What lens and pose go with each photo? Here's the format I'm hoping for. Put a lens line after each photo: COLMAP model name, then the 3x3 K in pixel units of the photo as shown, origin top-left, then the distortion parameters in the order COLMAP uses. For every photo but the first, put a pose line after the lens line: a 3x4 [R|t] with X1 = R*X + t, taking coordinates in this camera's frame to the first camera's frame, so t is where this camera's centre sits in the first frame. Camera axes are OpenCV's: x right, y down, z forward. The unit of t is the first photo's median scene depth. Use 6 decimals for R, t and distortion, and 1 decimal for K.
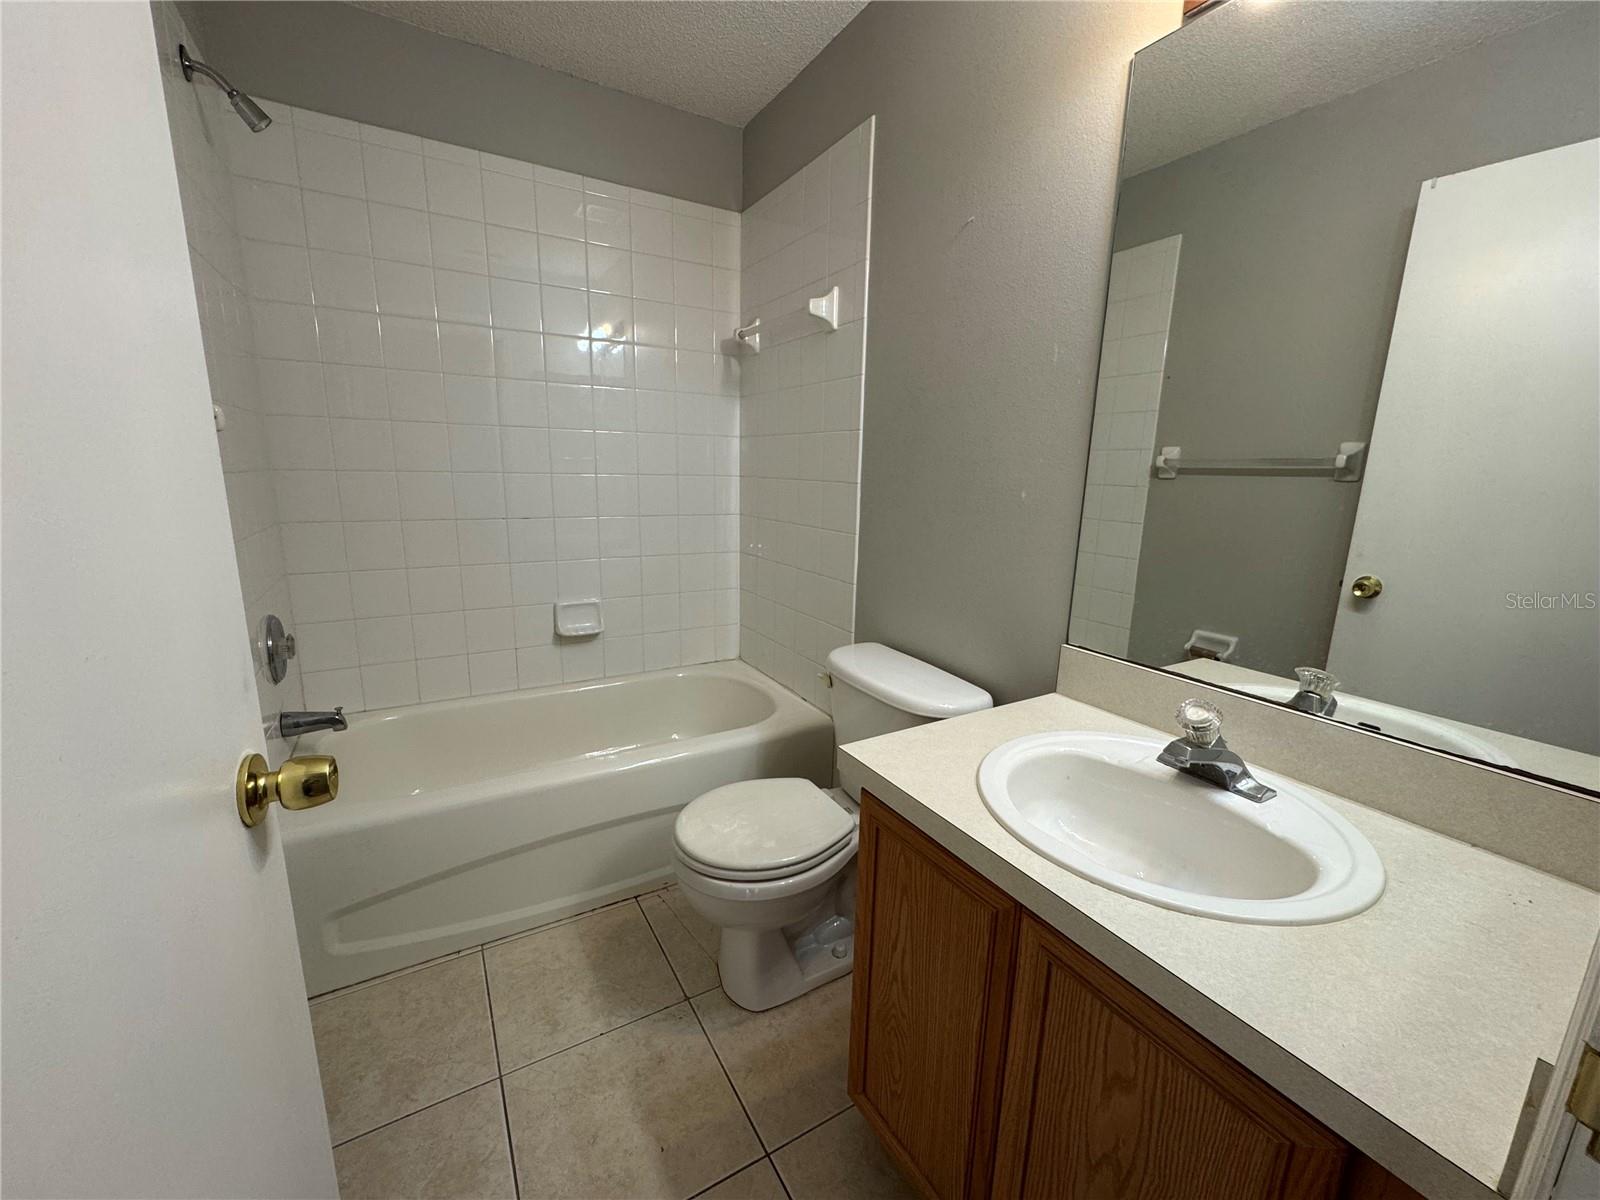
lens RADIAL K [[637.4, 0, 799.0], [0, 637.4, 591.3], [0, 0, 1]] dist [-0.001314, 0.000363]
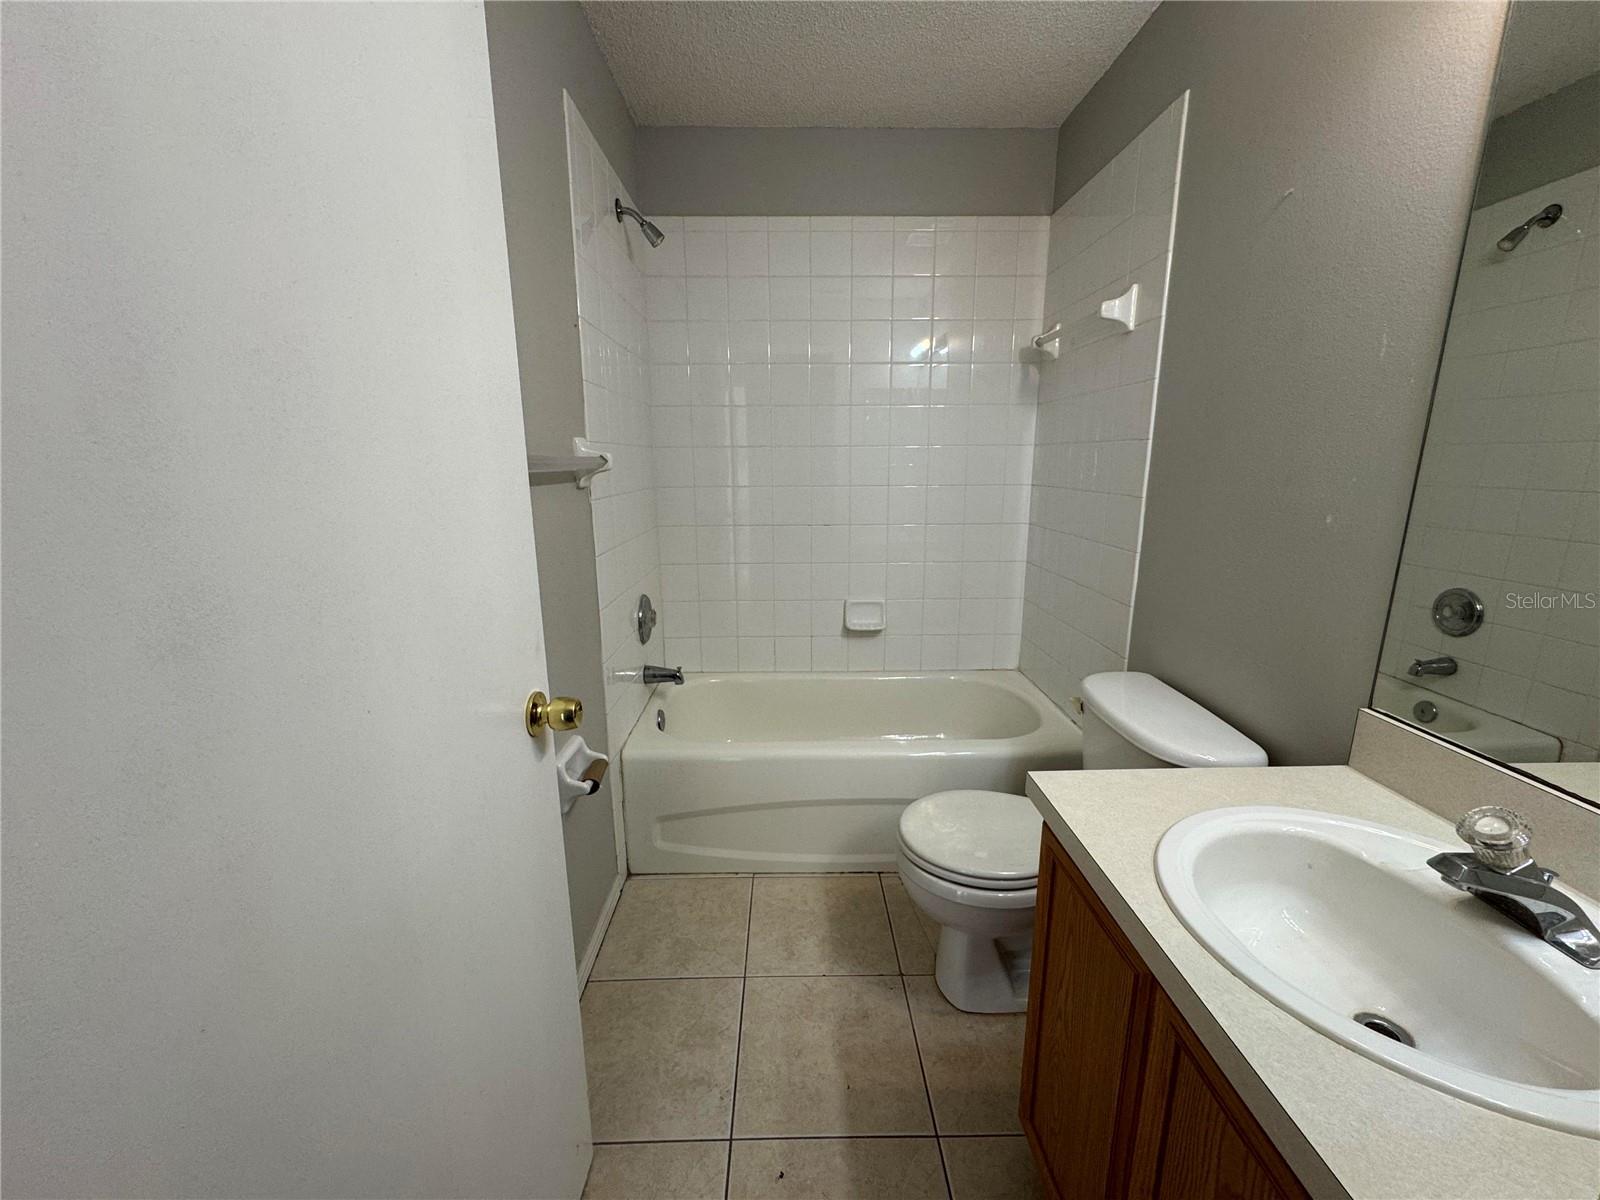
lens RADIAL K [[637.4, 0, 806.6], [0, 637.4, 589.9], [0, 0, 1]] dist [-0.001314, 0.000363]
pose [[0.872122, 0.072386, -0.483904, 0.164236], [-0.070273, 0.997273, 0.022530, -0.031479], [0.484216, 0.014356, 0.874831, -0.044349]]
